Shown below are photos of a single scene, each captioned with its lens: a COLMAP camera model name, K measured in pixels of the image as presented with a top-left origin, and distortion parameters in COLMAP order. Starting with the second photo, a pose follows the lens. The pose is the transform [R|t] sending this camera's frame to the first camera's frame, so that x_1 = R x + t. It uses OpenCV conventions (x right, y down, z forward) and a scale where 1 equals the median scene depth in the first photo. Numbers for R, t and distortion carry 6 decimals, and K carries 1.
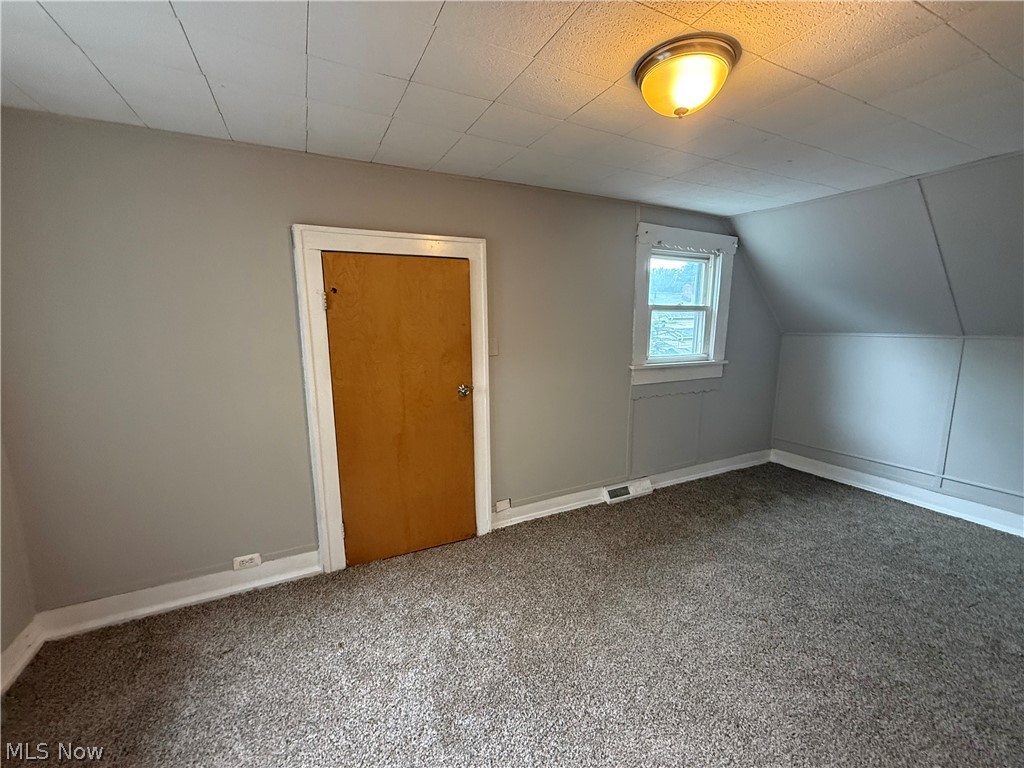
lens RADIAL K [[408.8, 0, 507.8], [0, 408.8, 385.9], [0, 0, 1]] dist [0.002019, -0.000666]
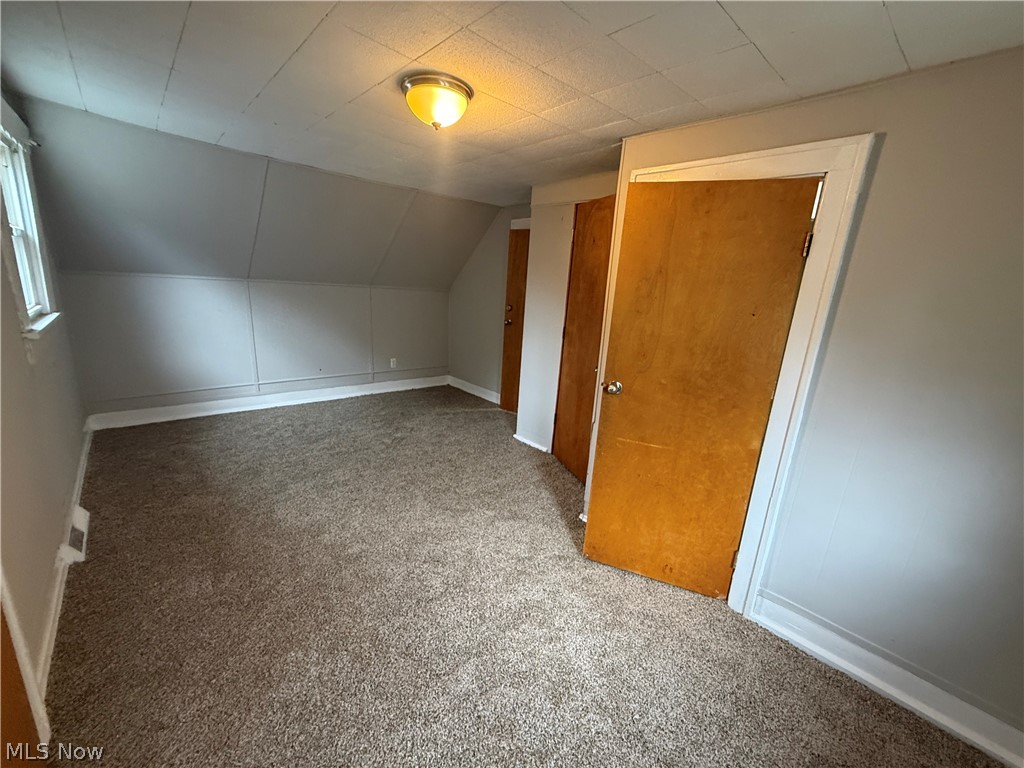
lens RADIAL K [[408.8, 0, 509.8], [0, 408.8, 382.4], [0, 0, 1]] dist [0.002019, -0.000666]
pose [[-0.272636, -0.239558, 0.931816, -0.424470], [0.084409, 0.958816, 0.271196, -0.078713], [-0.958407, 0.152592, -0.241187, 0.485397]]
